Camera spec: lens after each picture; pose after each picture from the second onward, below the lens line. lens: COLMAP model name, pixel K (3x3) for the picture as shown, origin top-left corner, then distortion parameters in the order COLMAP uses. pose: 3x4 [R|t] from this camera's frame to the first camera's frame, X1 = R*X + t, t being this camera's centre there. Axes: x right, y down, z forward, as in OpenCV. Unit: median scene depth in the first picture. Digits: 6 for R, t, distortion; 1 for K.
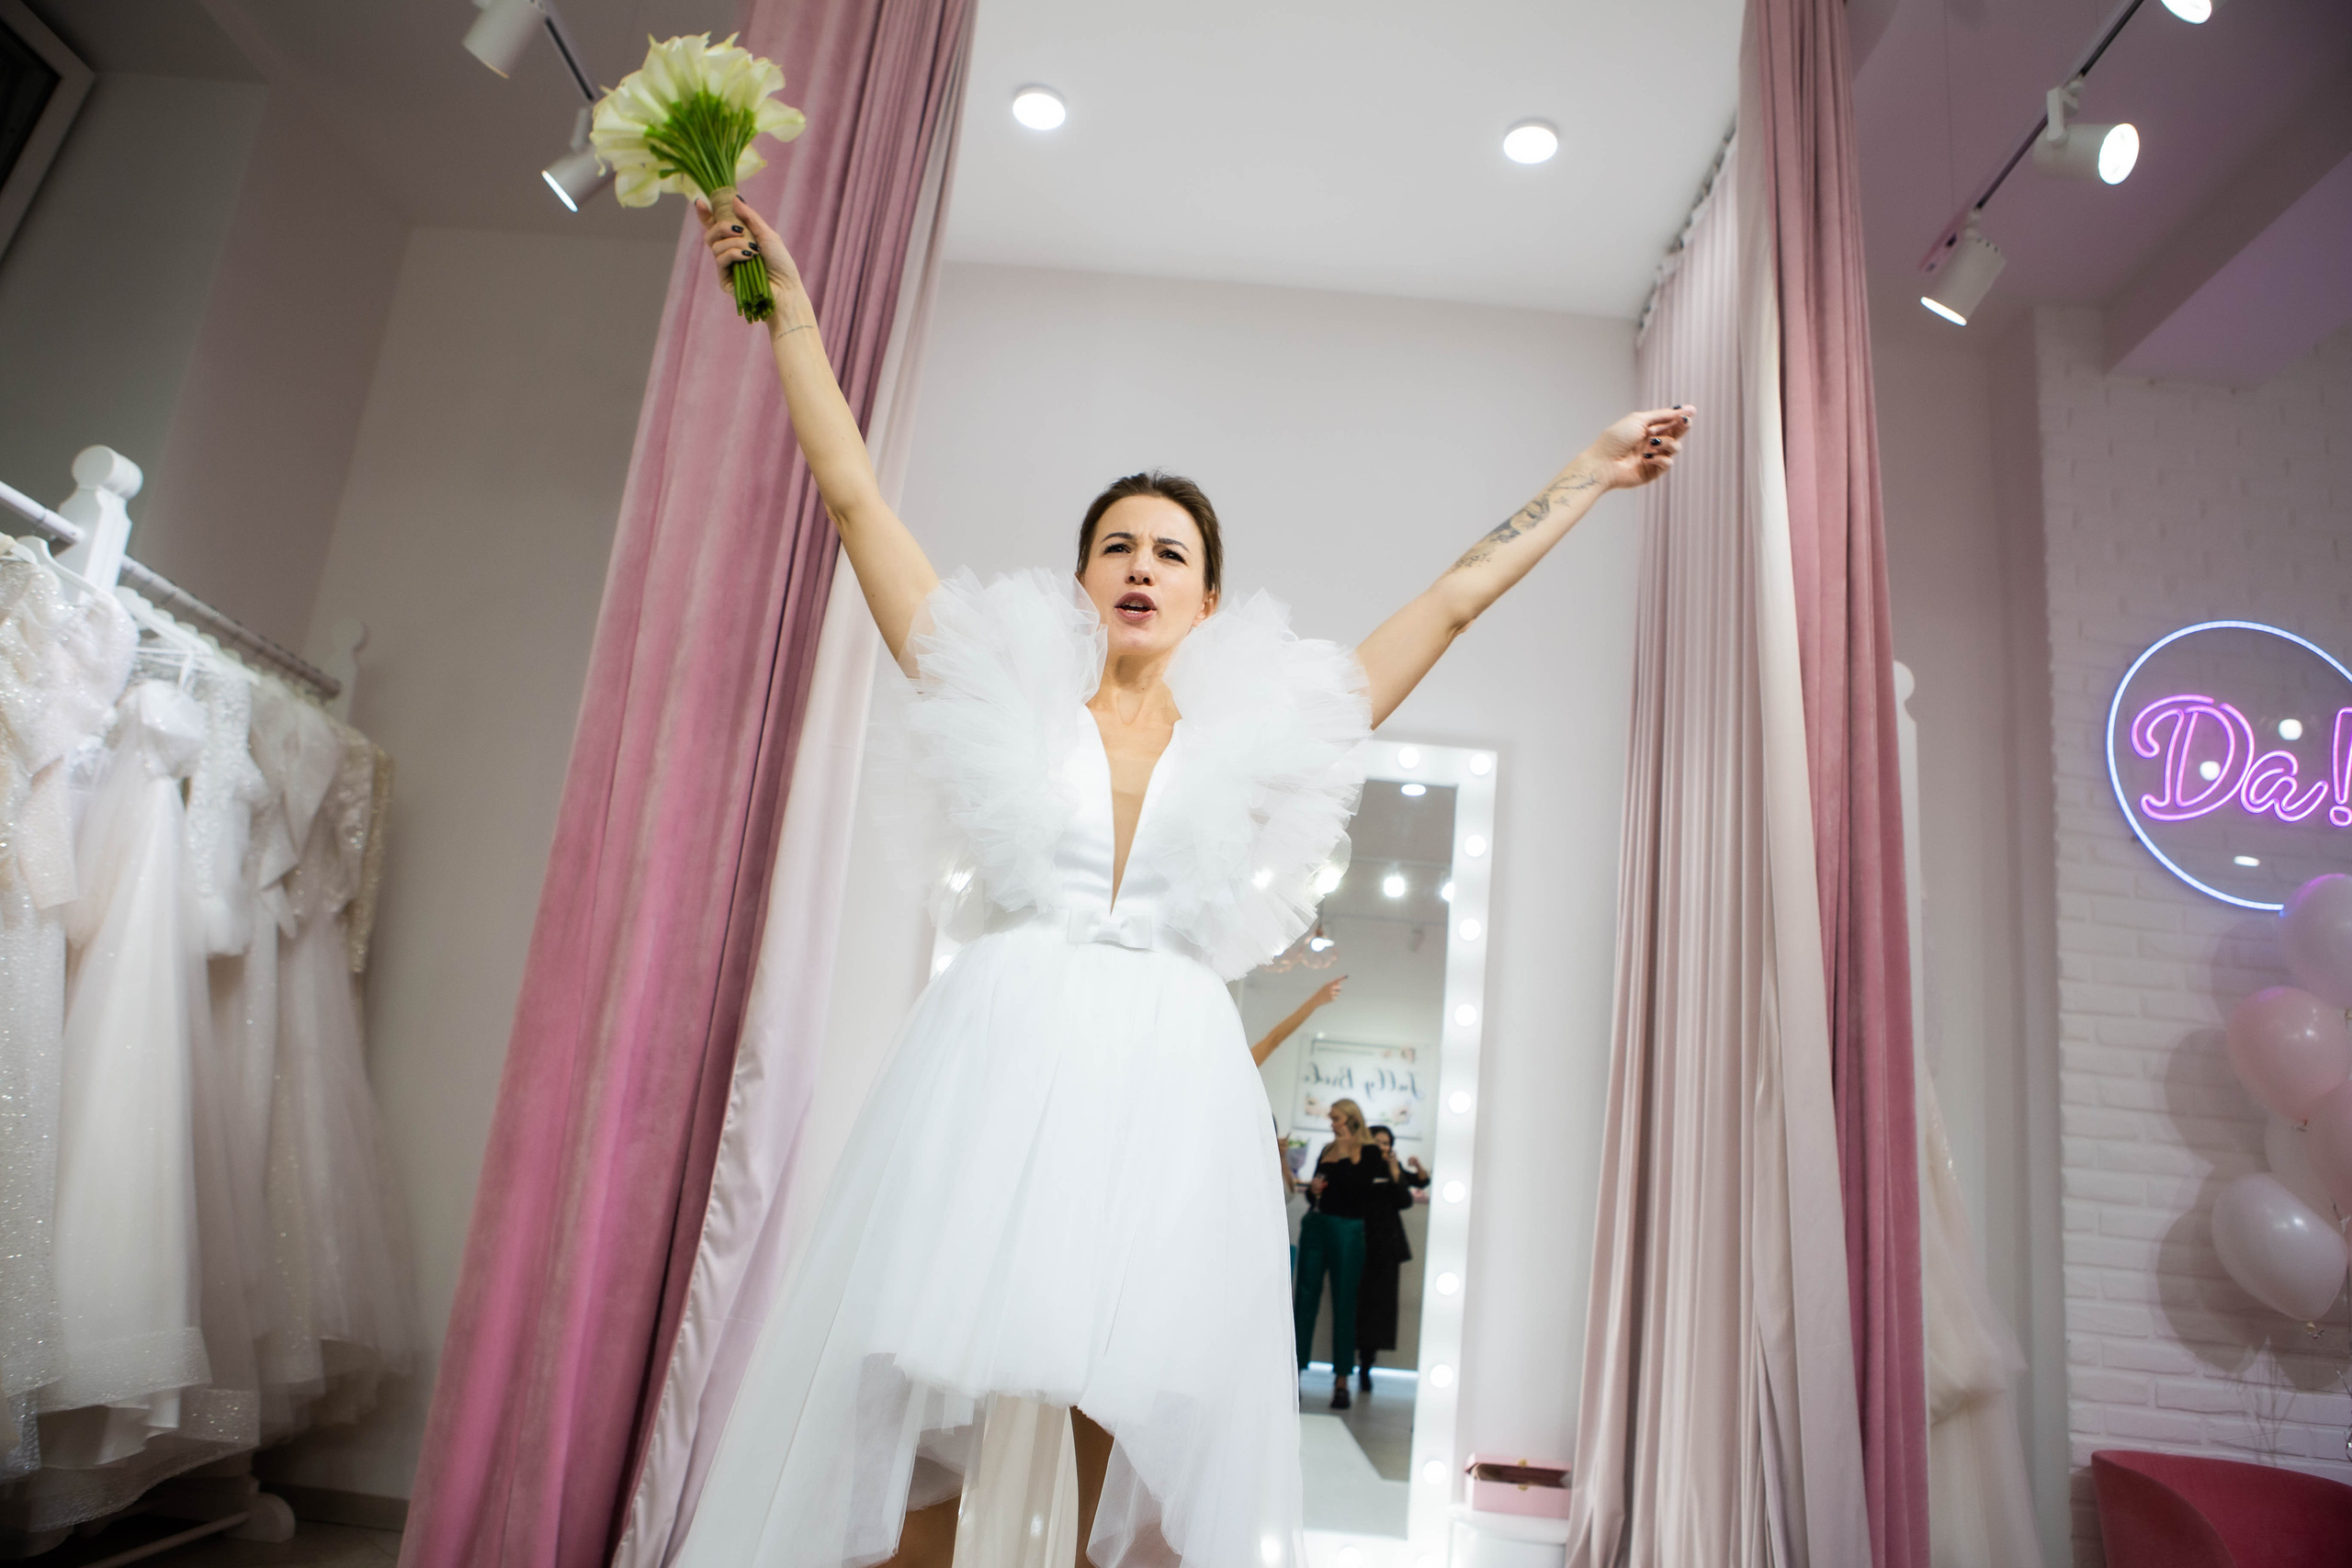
lens RADIAL K [[1578.0, 0, 1176.0], [0, 1578.0, 784.0], [0, 0, 1]] dist [-0.030471, -0.000035]
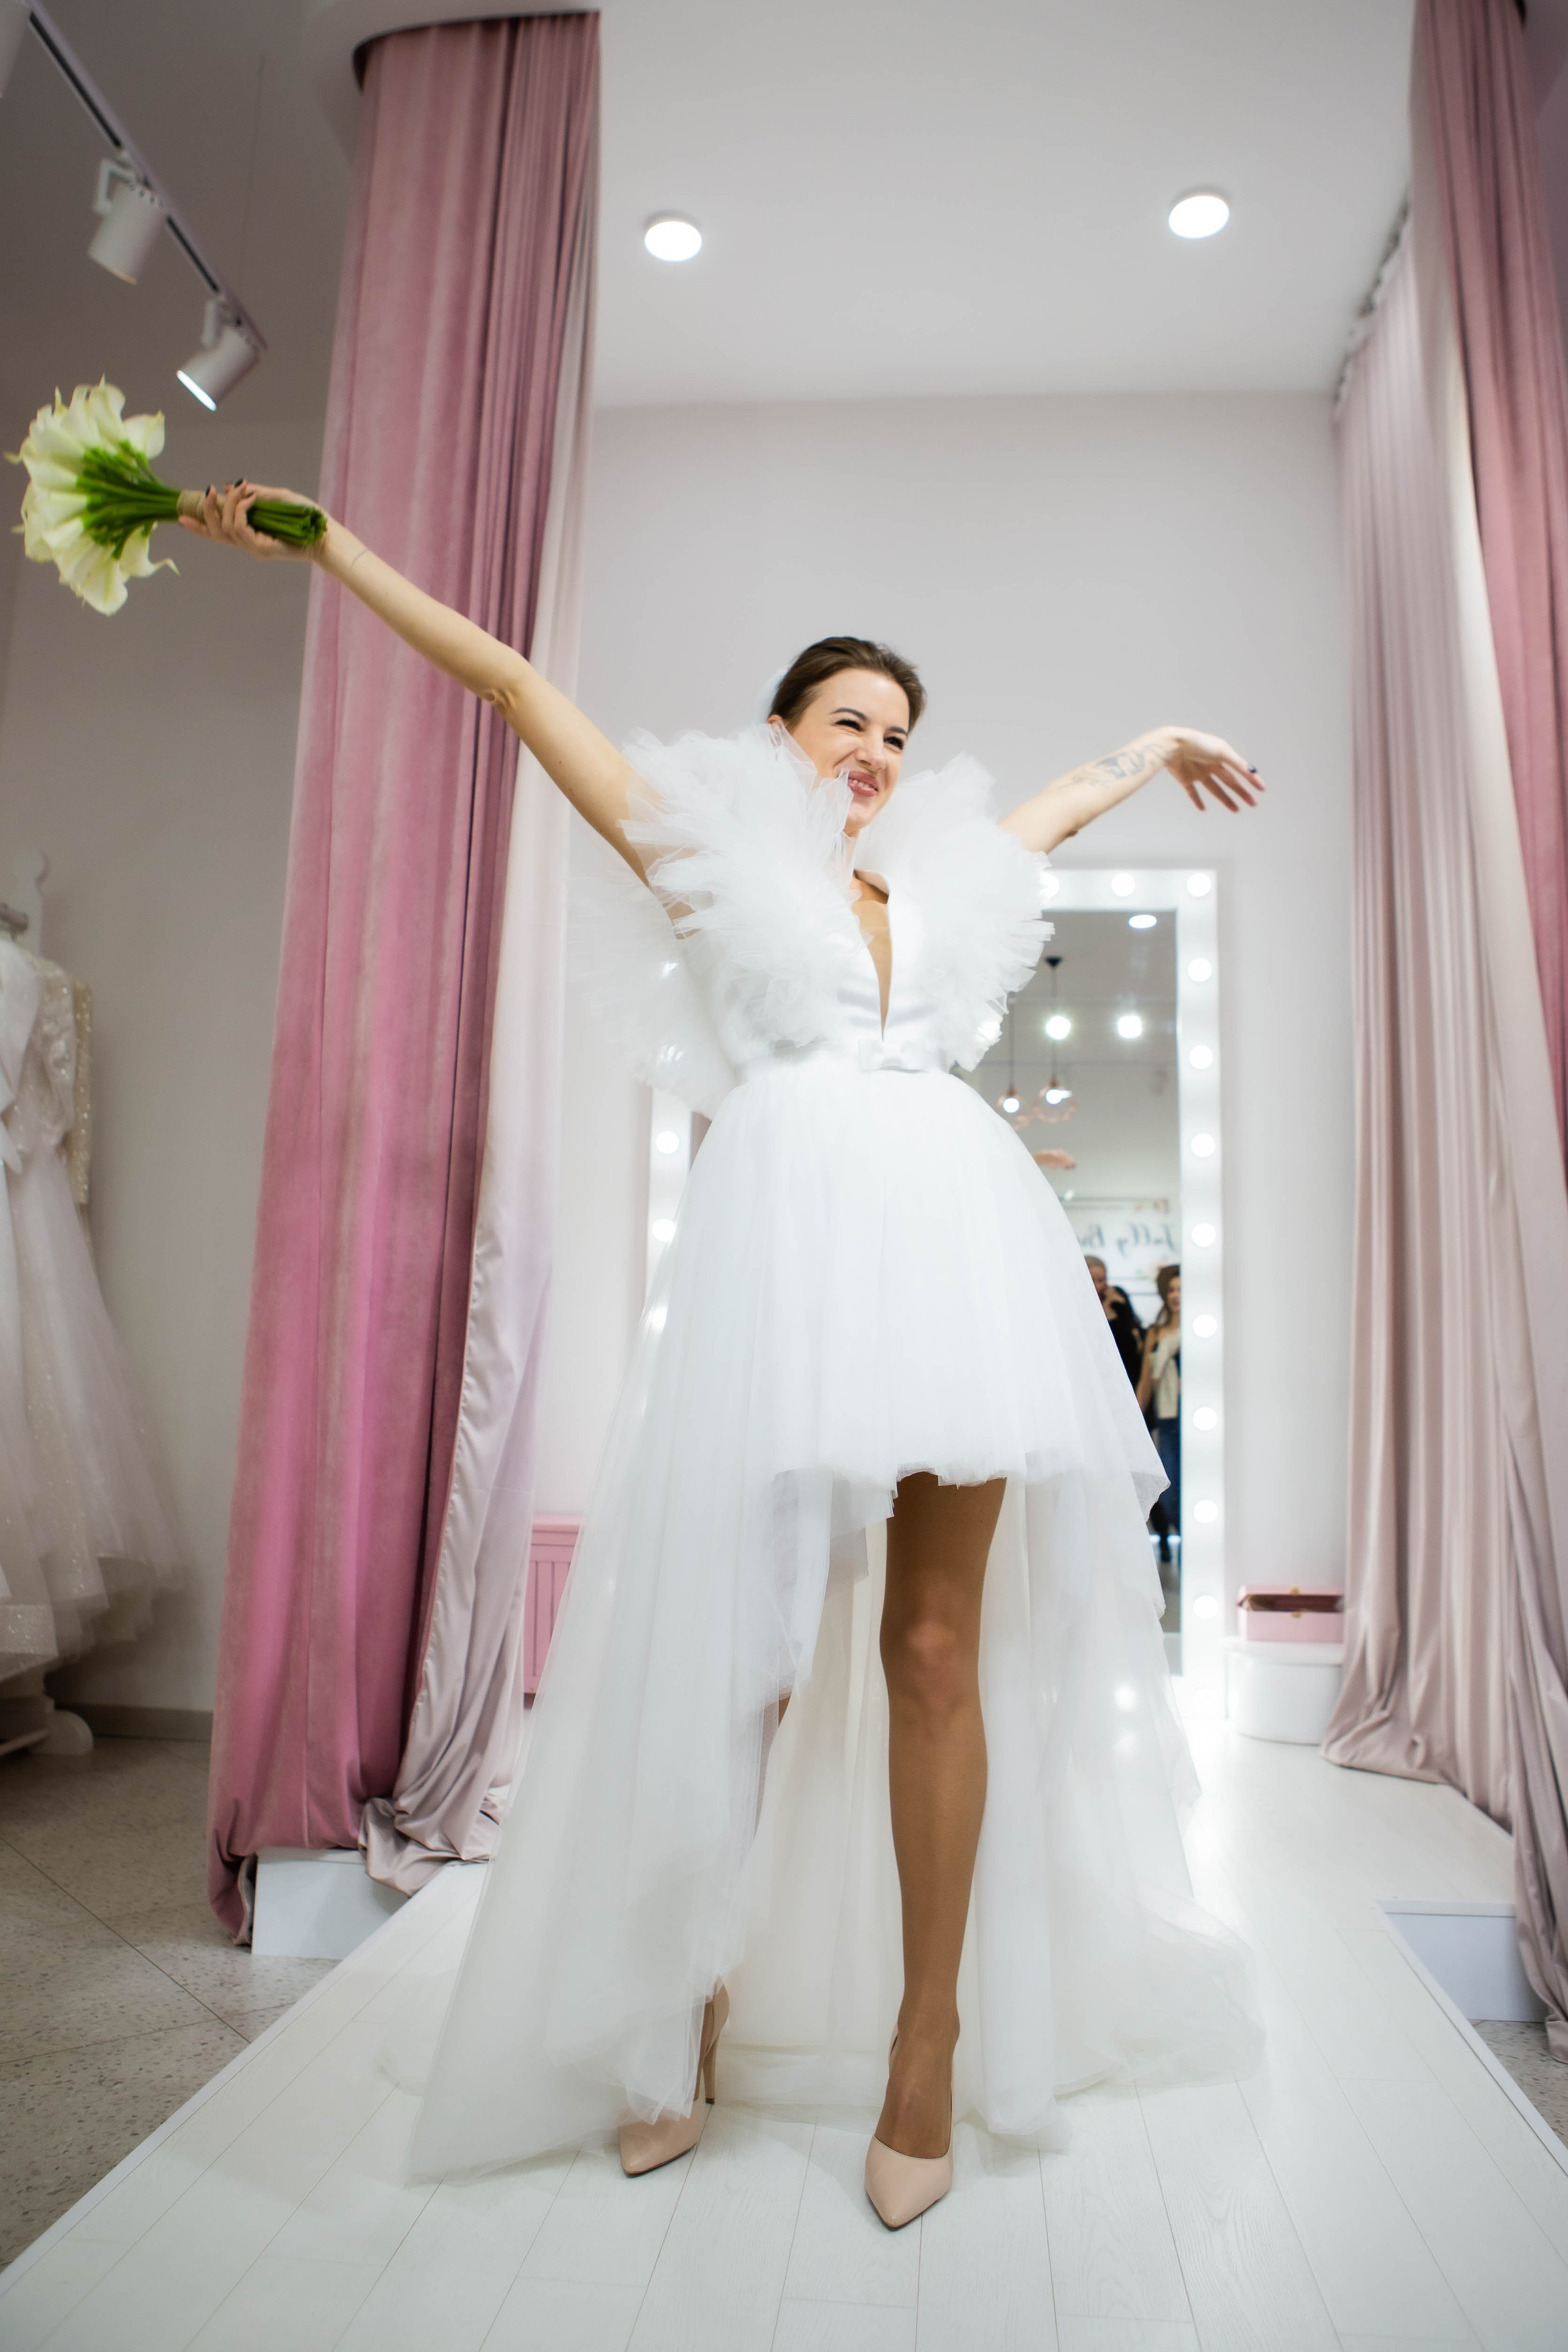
lens RADIAL K [[1762.5, 0, 806.6], [0, 1762.5, 1099.1], [0, 0, 1]] dist [-0.047534, 0.002070]
pose [[0.994330, -0.089411, -0.057557, 0.009028], [0.093883, 0.992335, 0.080355, 0.011060], [0.049931, -0.085303, 0.995103, -0.112773]]
